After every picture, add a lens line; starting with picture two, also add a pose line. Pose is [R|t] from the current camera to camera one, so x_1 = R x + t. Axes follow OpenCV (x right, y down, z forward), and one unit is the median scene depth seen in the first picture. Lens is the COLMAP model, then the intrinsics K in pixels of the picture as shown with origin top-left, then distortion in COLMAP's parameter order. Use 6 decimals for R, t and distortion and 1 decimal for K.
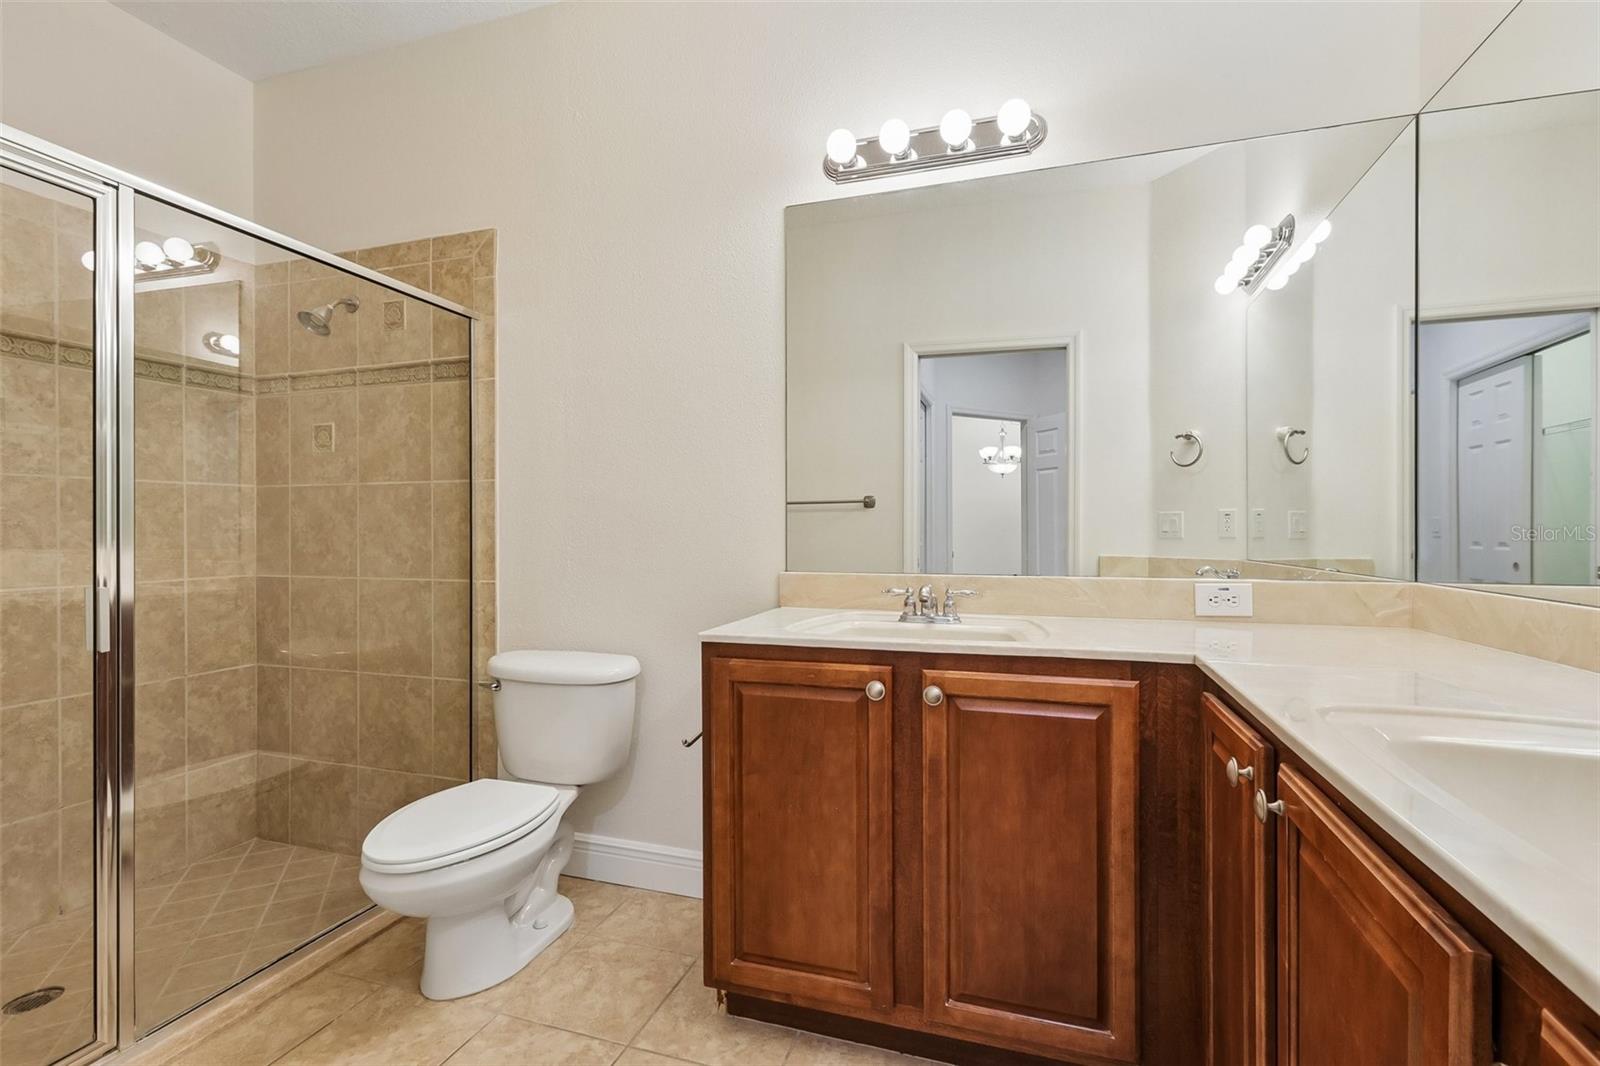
lens RADIAL K [[728.5, 0, 832.6], [0, 728.5, 530.8], [0, 0, 1]] dist [0.002359, 0.001257]
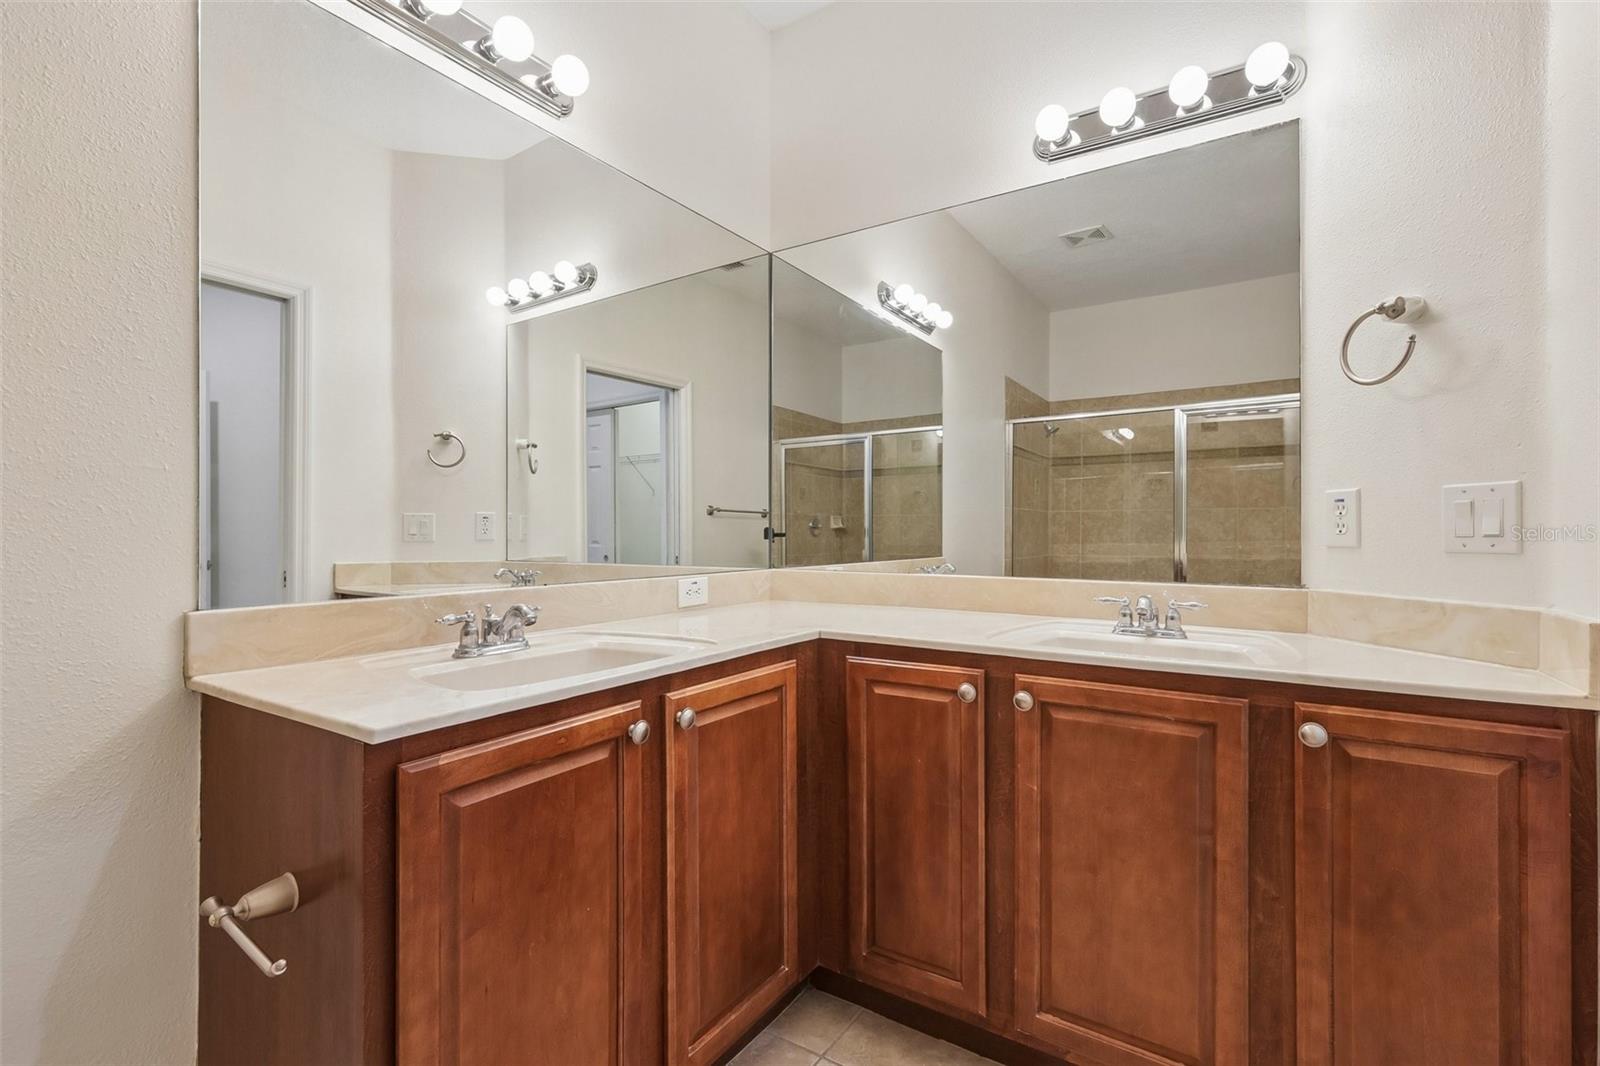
lens RADIAL K [[728.5, 0, 796.0], [0, 728.5, 530.9], [0, 0, 1]] dist [0.002359, 0.001257]
pose [[0.276554, 0.003125, 0.960993, -0.636352], [-0.001367, 0.999995, -0.002858, -0.002731], [-0.960997, -0.000523, 0.276557, 0.576458]]
